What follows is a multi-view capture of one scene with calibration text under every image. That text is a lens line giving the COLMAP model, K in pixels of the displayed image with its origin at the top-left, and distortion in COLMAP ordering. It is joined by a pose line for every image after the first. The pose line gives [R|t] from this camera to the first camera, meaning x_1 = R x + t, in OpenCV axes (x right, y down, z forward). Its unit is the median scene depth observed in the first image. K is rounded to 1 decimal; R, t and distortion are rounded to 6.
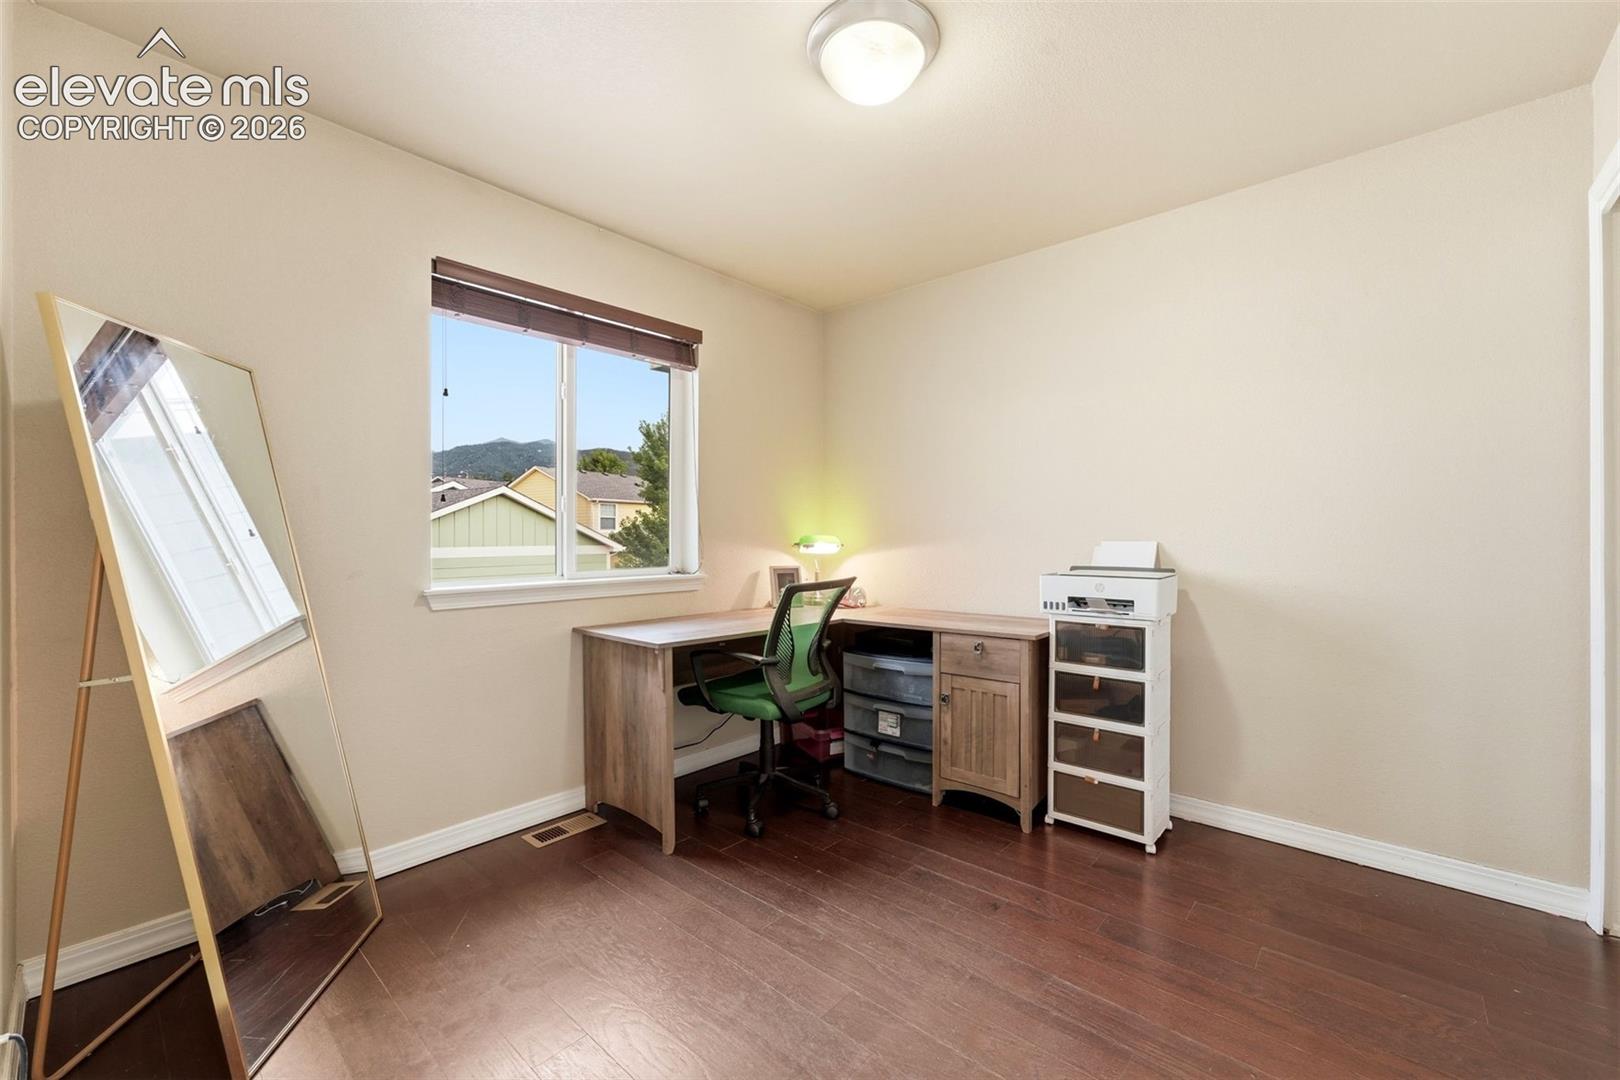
lens RADIAL K [[671.4, 0, 809.8], [0, 671.4, 534.0], [0, 0, 1]] dist [-0.030878, 0.025078]
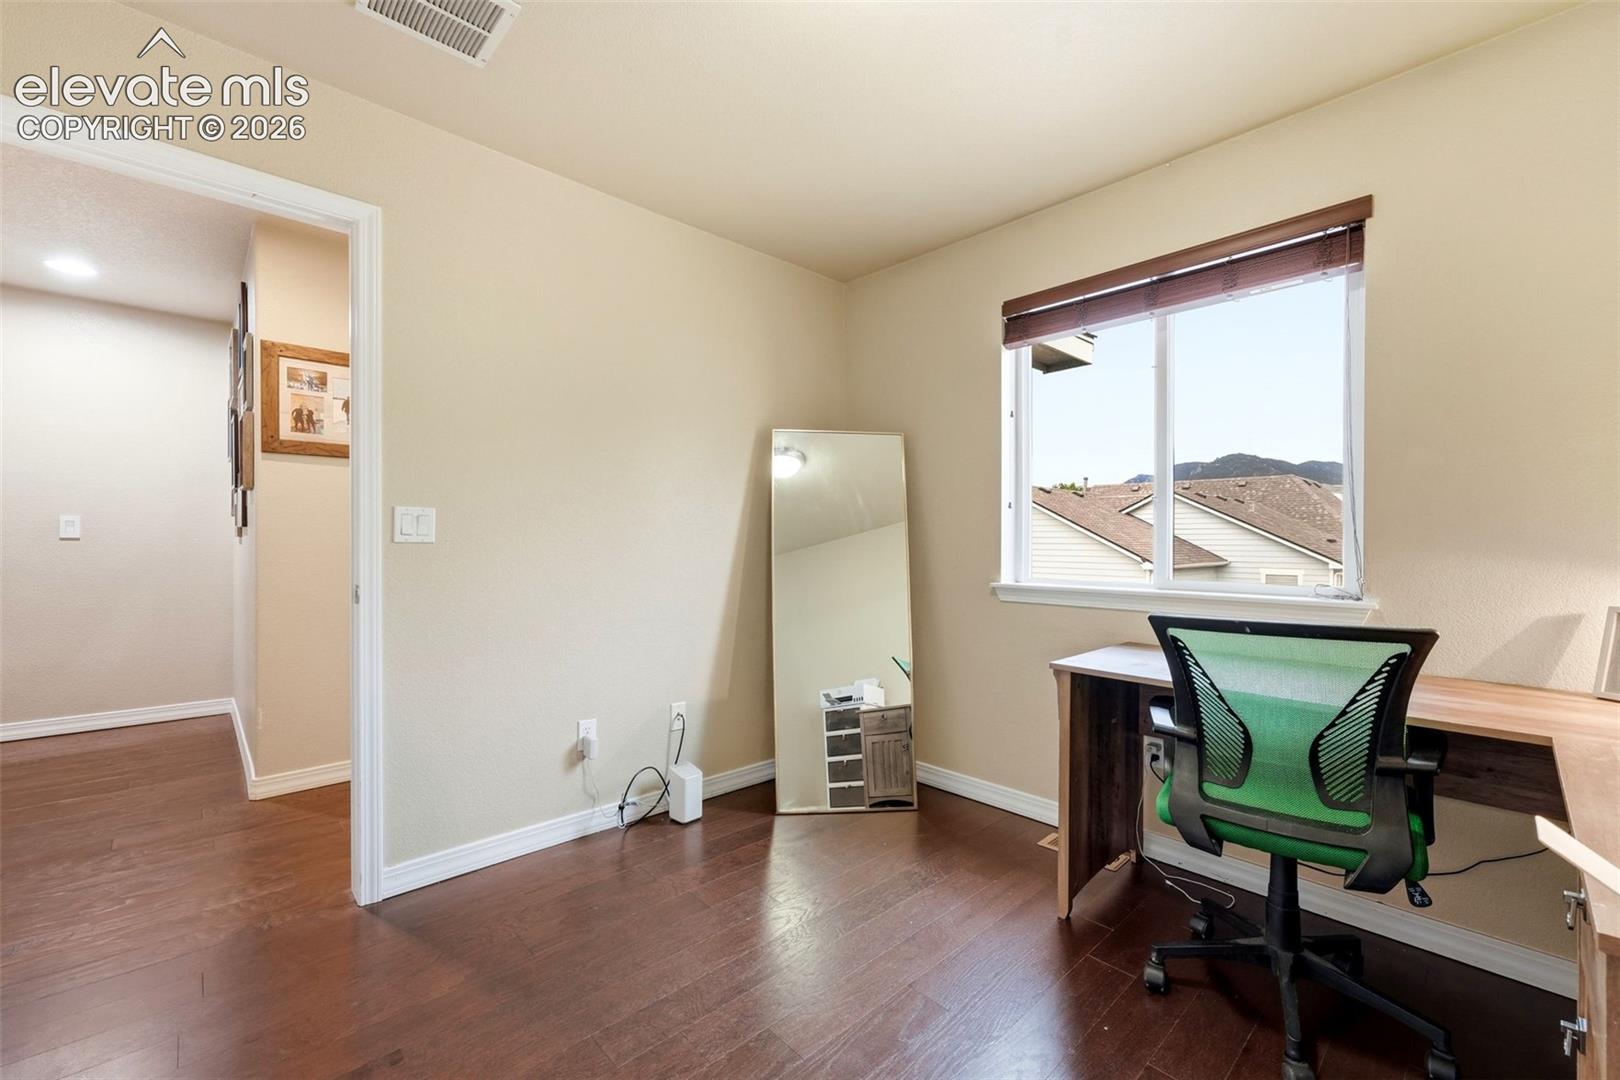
lens RADIAL K [[671.4, 0, 809.8], [0, 671.4, 534.0], [0, 0, 1]] dist [-0.030878, 0.025078]
pose [[-0.095587, -0.012530, -0.995342, 0.663607], [-0.000374, 0.999921, -0.012552, 0.010732], [0.995421, -0.000828, -0.095584, 0.782751]]
